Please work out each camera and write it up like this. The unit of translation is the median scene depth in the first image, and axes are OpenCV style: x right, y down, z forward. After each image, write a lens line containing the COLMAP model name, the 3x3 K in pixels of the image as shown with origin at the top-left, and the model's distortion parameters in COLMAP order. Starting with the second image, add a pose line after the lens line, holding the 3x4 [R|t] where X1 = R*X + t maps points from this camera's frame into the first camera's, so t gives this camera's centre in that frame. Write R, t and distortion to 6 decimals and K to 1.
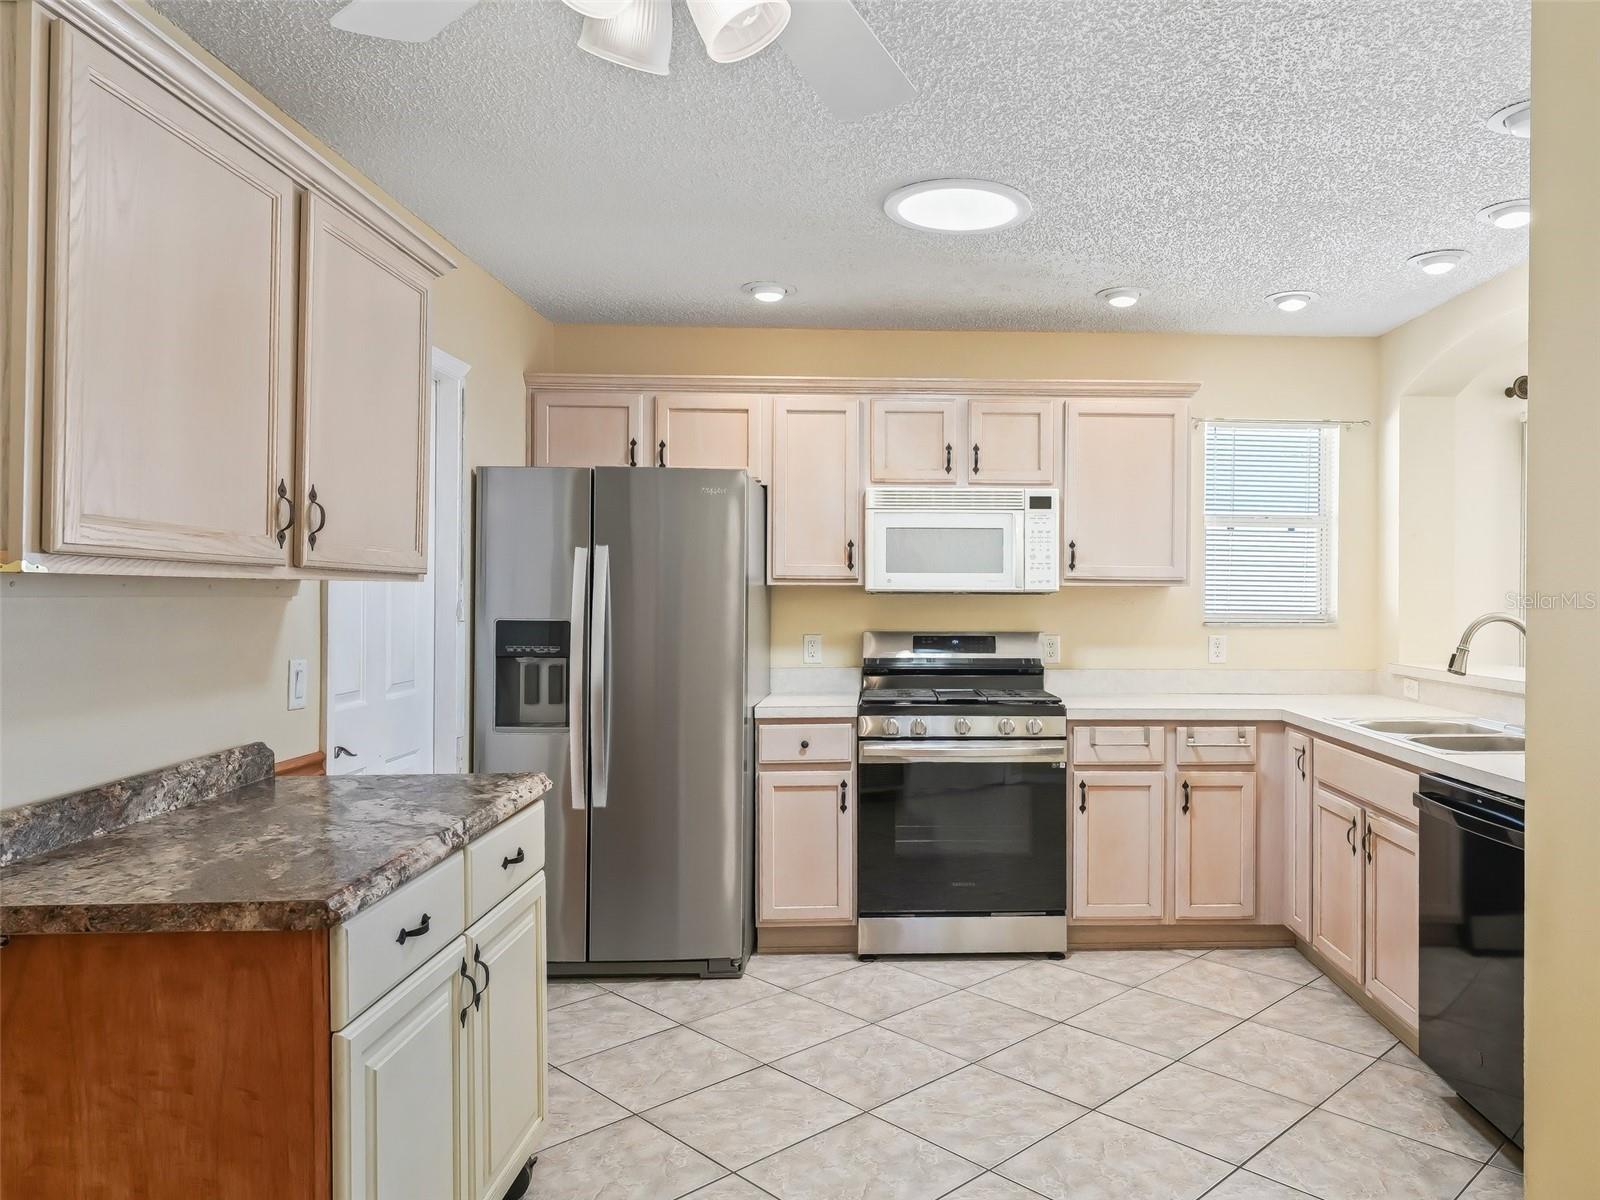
lens RADIAL K [[1091.6, 0, 948.2], [0, 1091.6, 590.9], [0, 0, 1]] dist [0.006618, -0.001325]
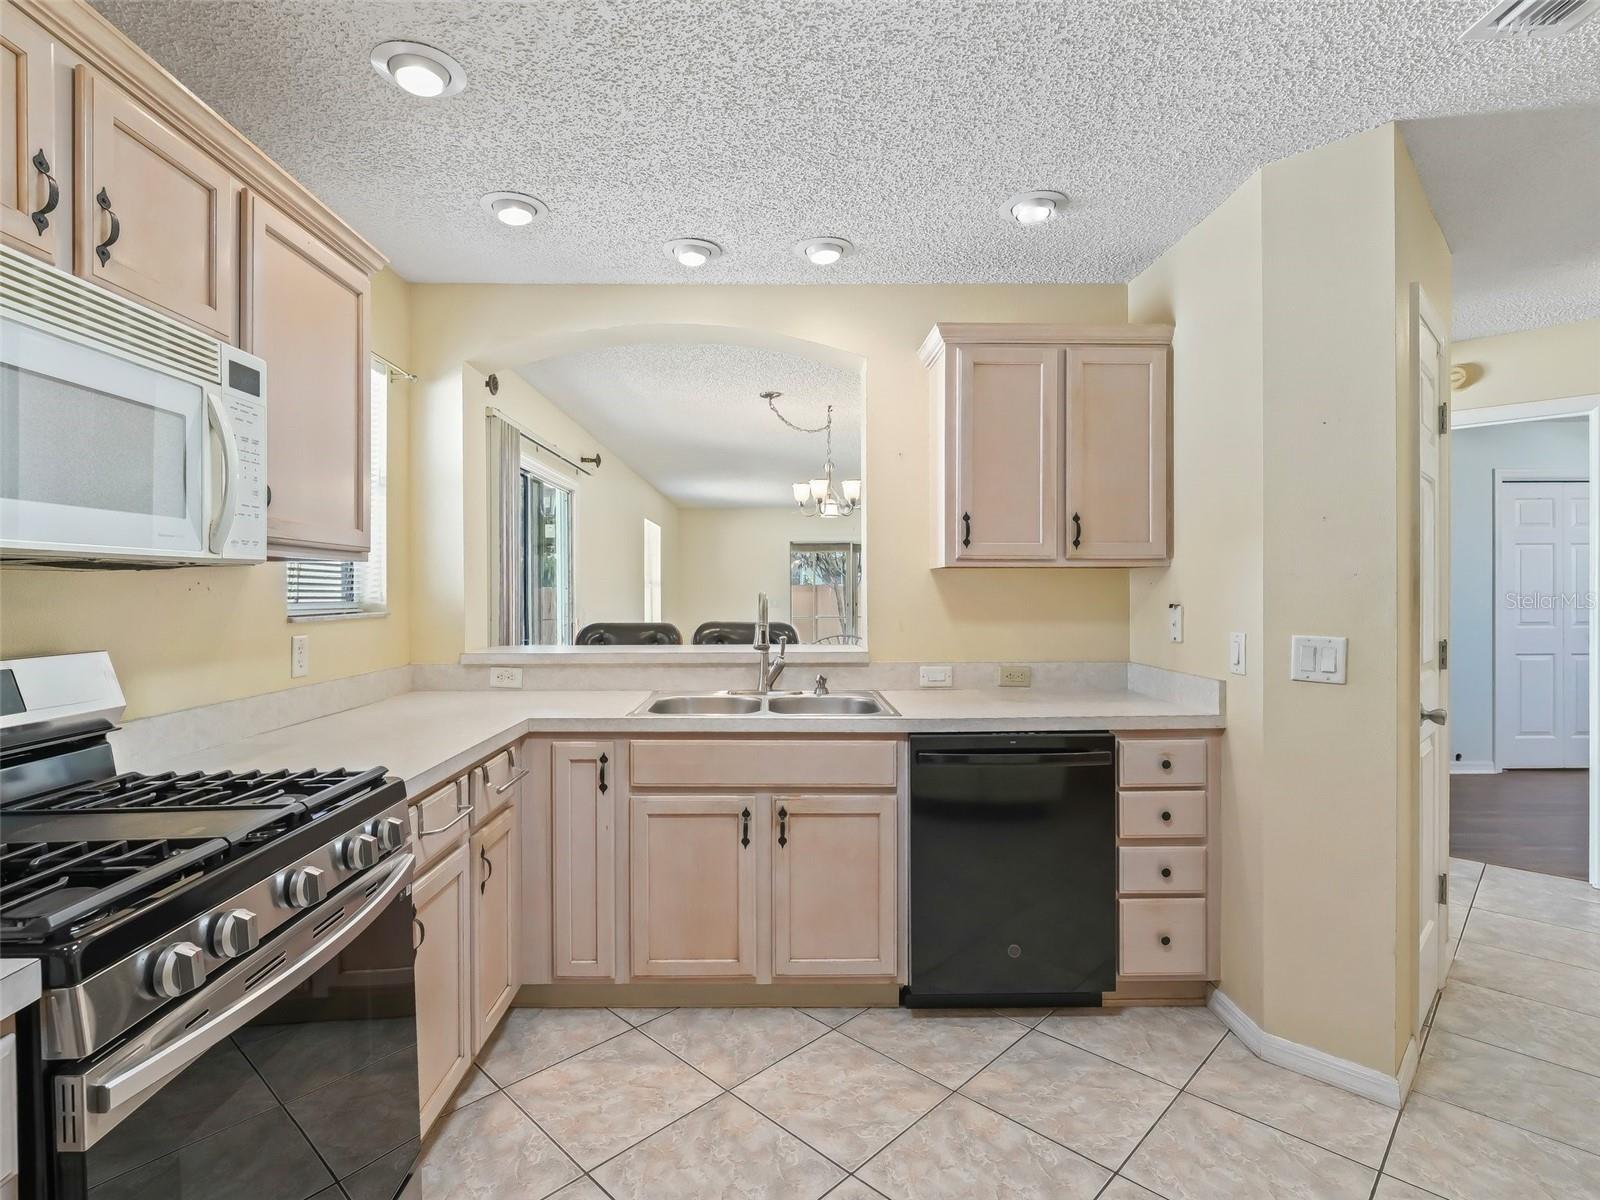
lens RADIAL K [[803.3, 0, 779.3], [0, 803.3, 592.1], [0, 0, 1]] dist [-0.000052, -0.000082]
pose [[0.044671, -0.009398, 0.998958, -0.277067], [-0.001825, 0.999953, 0.009489, 0.010090], [-0.999000, -0.002247, 0.044652, 0.797451]]
